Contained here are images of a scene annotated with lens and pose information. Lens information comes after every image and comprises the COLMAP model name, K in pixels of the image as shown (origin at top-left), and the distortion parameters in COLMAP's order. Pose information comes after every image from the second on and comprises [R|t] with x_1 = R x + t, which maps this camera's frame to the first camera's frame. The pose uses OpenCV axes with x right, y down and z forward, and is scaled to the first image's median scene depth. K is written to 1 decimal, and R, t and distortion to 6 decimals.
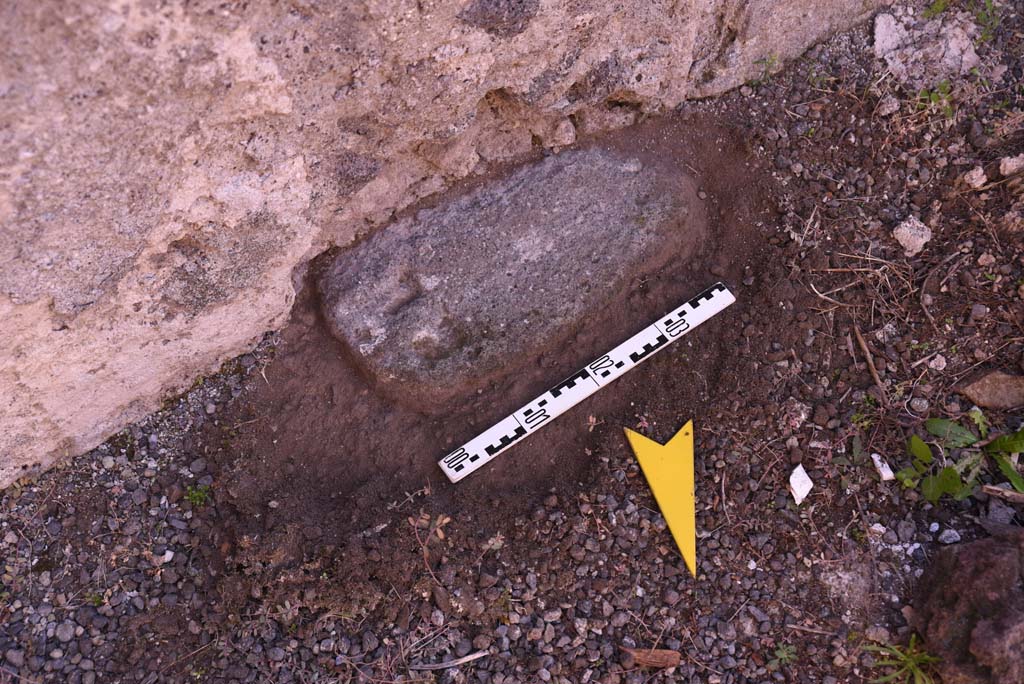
lens RADIAL K [[1371.4, 0, 513.4], [0, 1371.4, 341.9], [0, 0, 1]] dist [0.107615, 0.000000]
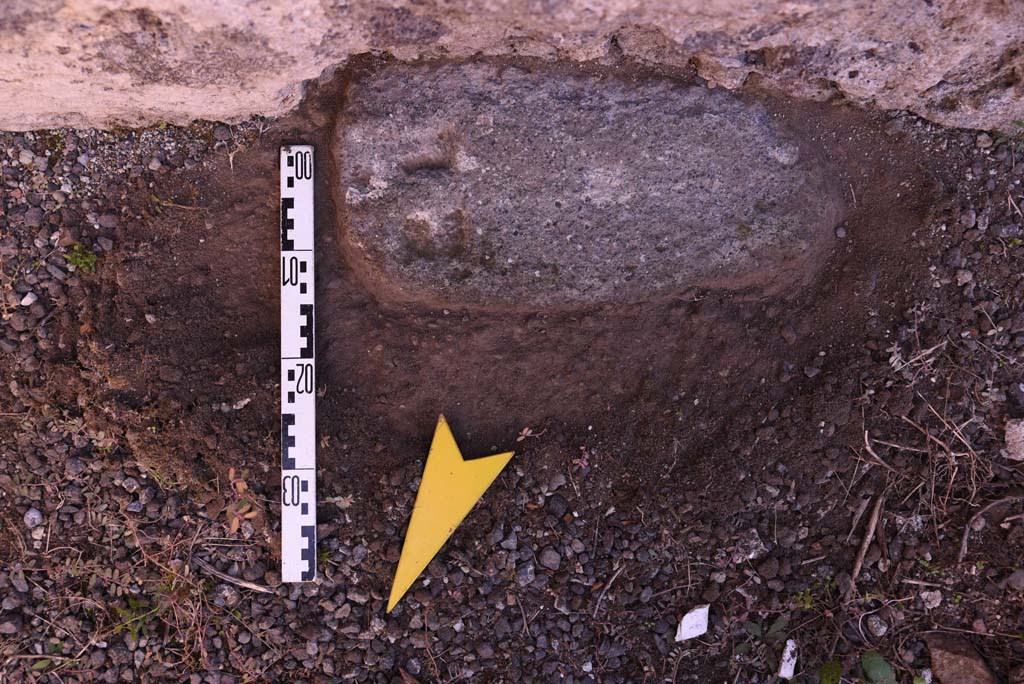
lens RADIAL K [[1116.4, 0, 513.5], [0, 1116.4, 344.0], [0, 0, 1]] dist [0.030713, 0.000000]
pose [[0.833919, 0.551367, -0.023927, 0.036164], [-0.491904, 0.762241, 0.420736, -0.253208], [0.250218, -0.339090, 0.906867, 0.391842]]
